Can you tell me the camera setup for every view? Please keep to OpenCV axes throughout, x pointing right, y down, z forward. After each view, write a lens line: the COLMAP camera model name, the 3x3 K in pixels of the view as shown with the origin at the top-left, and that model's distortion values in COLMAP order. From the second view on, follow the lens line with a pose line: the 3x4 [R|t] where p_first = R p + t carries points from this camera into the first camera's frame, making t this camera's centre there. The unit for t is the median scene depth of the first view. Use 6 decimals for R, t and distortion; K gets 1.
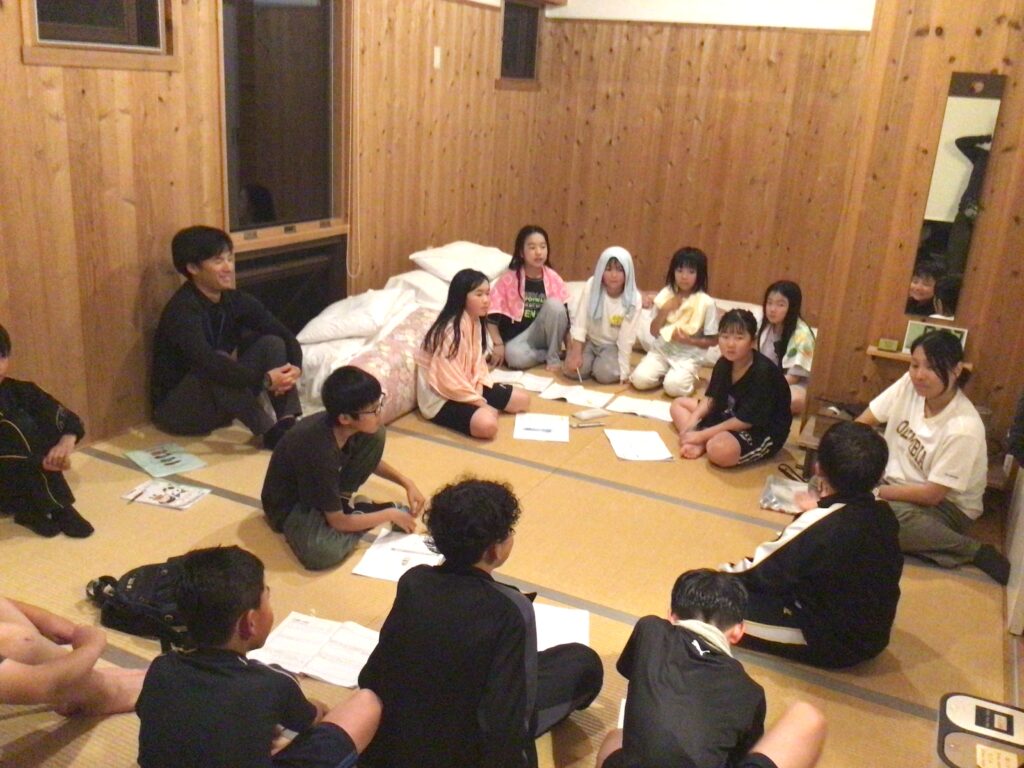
lens RADIAL K [[933.7, 0, 514.7], [0, 933.7, 382.0], [0, 0, 1]] dist [0.101316, -0.170018]
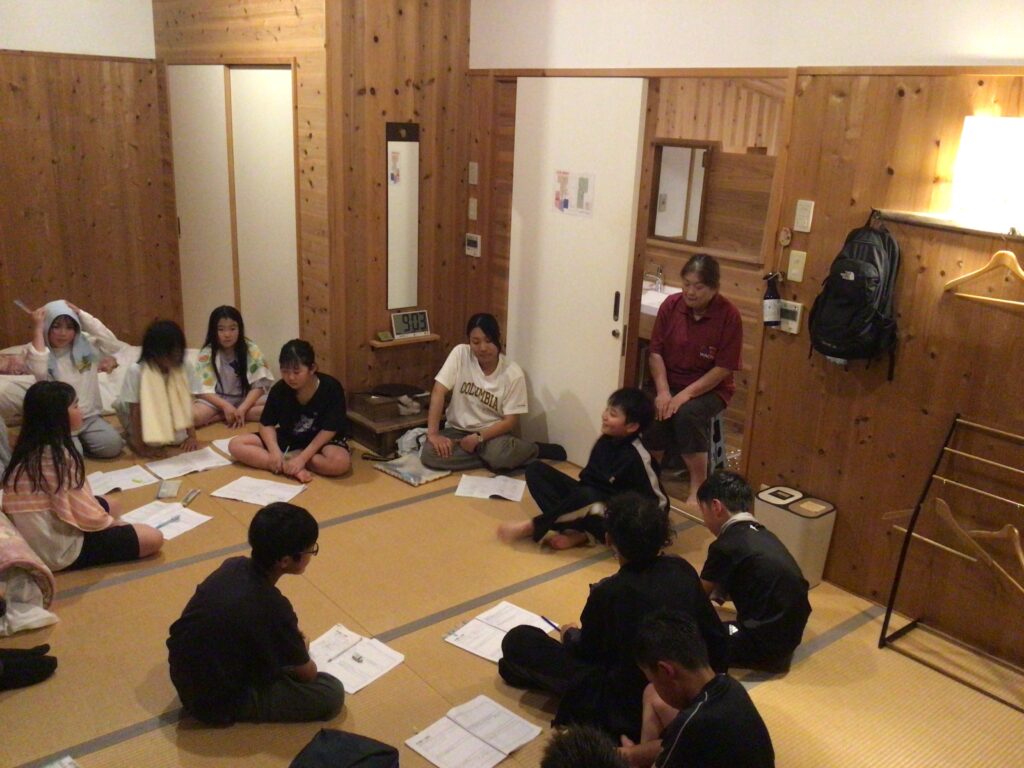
lens RADIAL K [[933.7, 0, 514.7], [0, 933.7, 382.0], [0, 0, 1]] dist [0.101316, -0.170018]
pose [[0.411391, -0.302215, 0.859897, -0.682626], [0.262692, 0.942711, 0.205643, -0.208729], [-0.872783, 0.141288, 0.467213, 0.287921]]
